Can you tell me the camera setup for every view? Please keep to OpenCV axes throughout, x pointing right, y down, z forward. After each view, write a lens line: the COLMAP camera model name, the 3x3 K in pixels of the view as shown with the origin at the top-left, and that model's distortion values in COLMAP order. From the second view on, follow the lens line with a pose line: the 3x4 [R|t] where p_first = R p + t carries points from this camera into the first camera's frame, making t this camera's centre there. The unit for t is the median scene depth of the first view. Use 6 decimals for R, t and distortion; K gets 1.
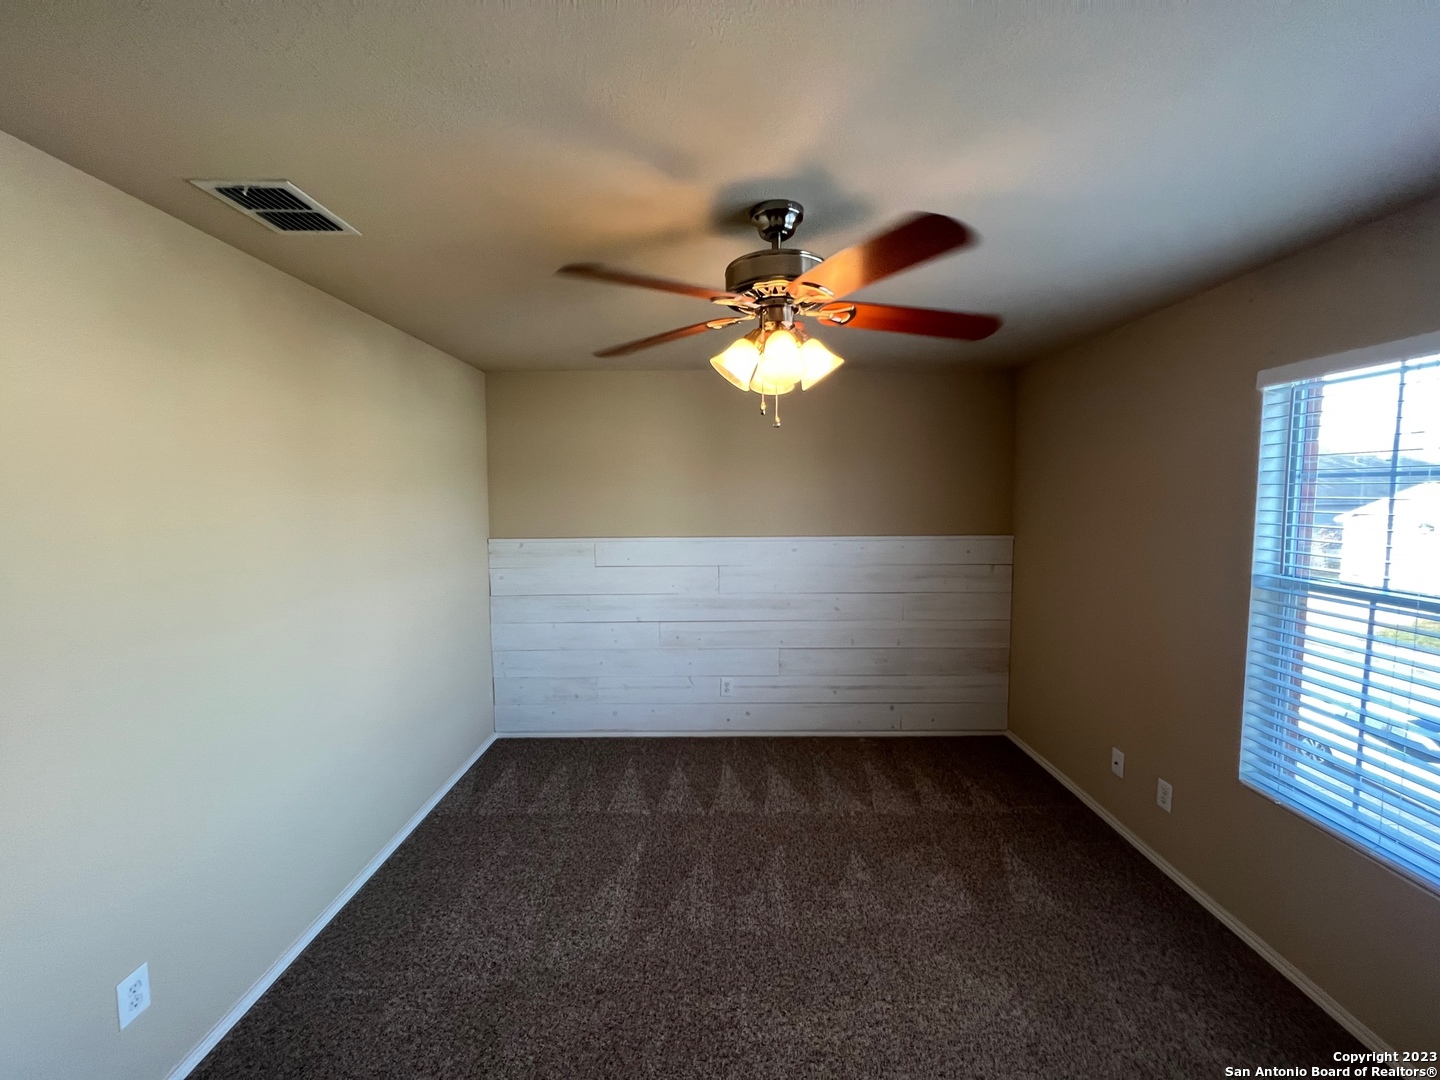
lens RADIAL K [[574.9, 0, 717.7], [0, 574.9, 534.7], [0, 0, 1]] dist [-0.002121, -0.000378]
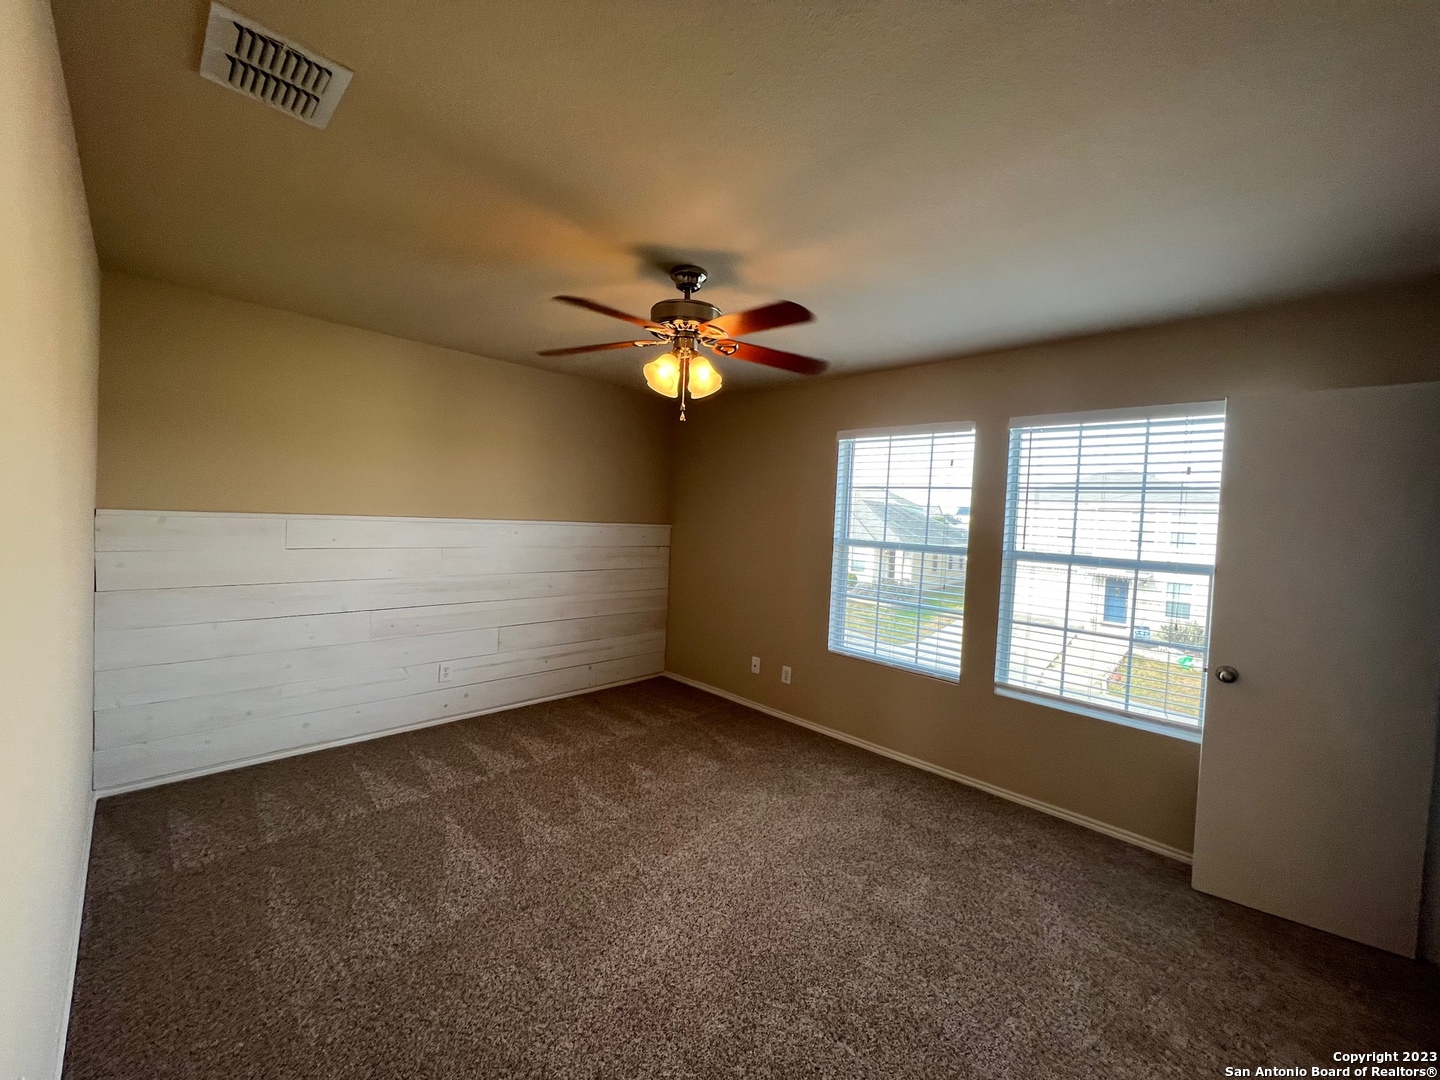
lens RADIAL K [[574.9, 0, 717.7], [0, 574.9, 534.7], [0, 0, 1]] dist [-0.002121, -0.000378]
pose [[0.694617, 0.015742, 0.719207, -0.456564], [0.001364, 0.999730, -0.023199, 0.066895], [-0.719378, 0.017095, 0.694408, -0.022677]]
